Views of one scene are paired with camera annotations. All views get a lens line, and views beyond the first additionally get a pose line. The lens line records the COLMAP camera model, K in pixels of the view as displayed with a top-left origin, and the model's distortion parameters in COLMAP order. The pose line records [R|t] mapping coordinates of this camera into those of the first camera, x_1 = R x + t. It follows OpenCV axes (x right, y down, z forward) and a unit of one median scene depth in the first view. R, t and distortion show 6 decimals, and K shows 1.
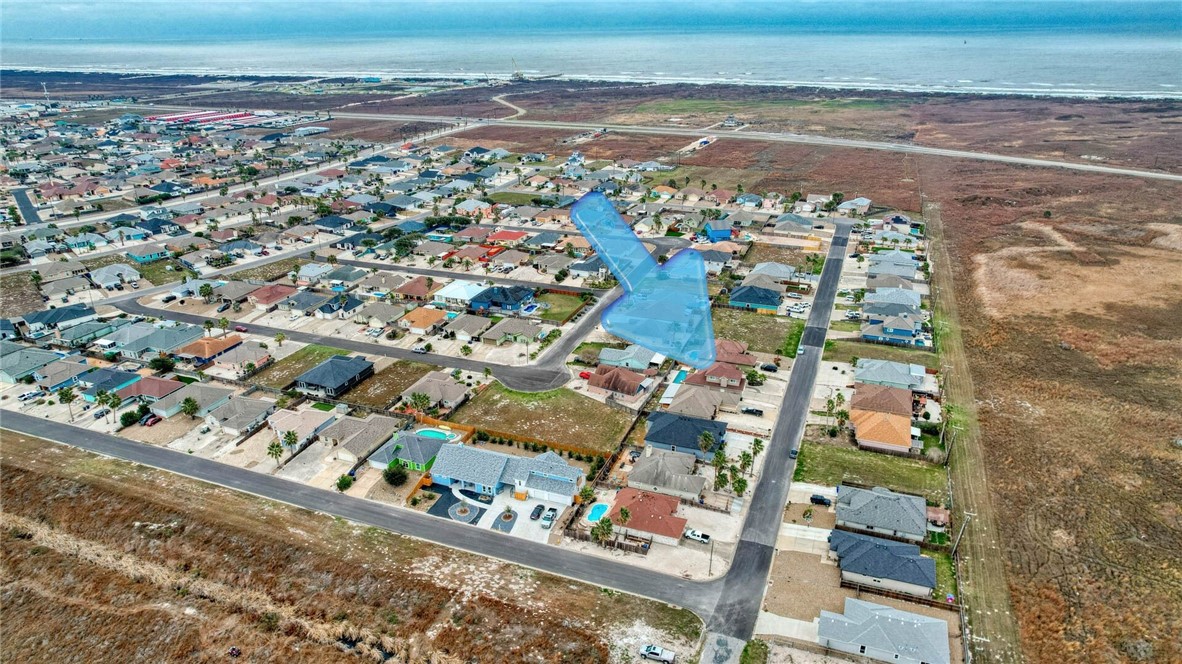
lens RADIAL K [[747.3, 0, 587.0], [0, 747.3, 336.6], [0, 0, 1]] dist [-0.081120, 0.070706]
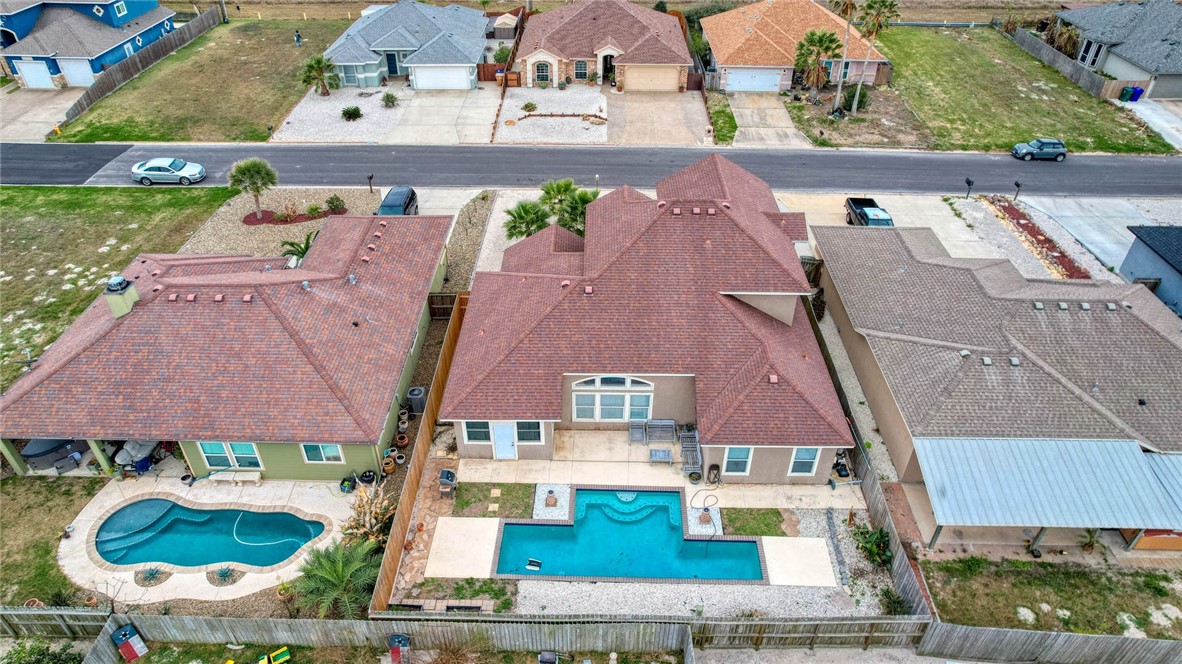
lens RADIAL K [[747.3, 0, 587.0], [0, 747.3, 336.6], [0, 0, 1]] dist [-0.081120, 0.070706]
pose [[-0.343428, -0.568021, 0.747937, 0.048497], [0.358841, 0.656591, 0.663417, -0.049942], [-0.867923, 0.496226, -0.021662, 0.903161]]
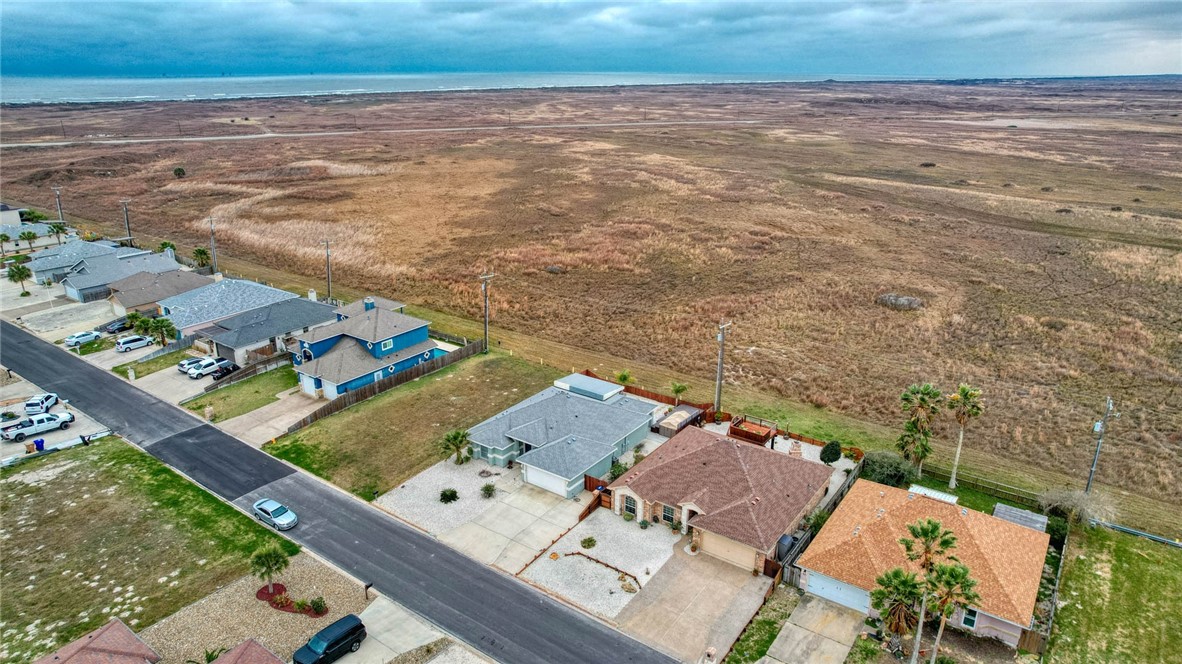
lens RADIAL K [[747.3, 0, 587.0], [0, 747.3, 336.6], [0, 0, 1]] dist [-0.081120, 0.070706]
pose [[0.255663, -0.323614, 0.910994, 0.083787], [0.369517, 0.903473, 0.217240, -0.058394], [-0.893361, 0.281087, 0.350566, 0.764585]]
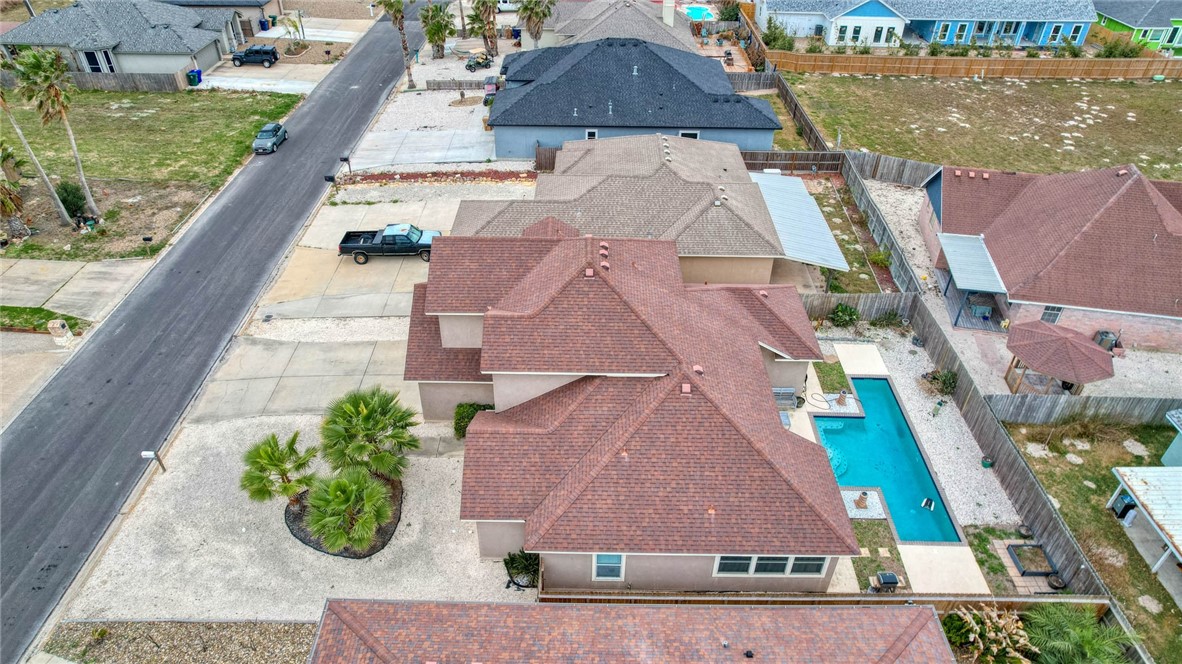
lens RADIAL K [[747.3, 0, 587.0], [0, 747.3, 336.6], [0, 0, 1]] dist [-0.081120, 0.070706]
pose [[-0.937435, 0.202681, -0.283083, 0.192223], [-0.141550, 0.520974, 0.841754, -0.062082], [0.318087, 0.829160, -0.459690, 0.936495]]
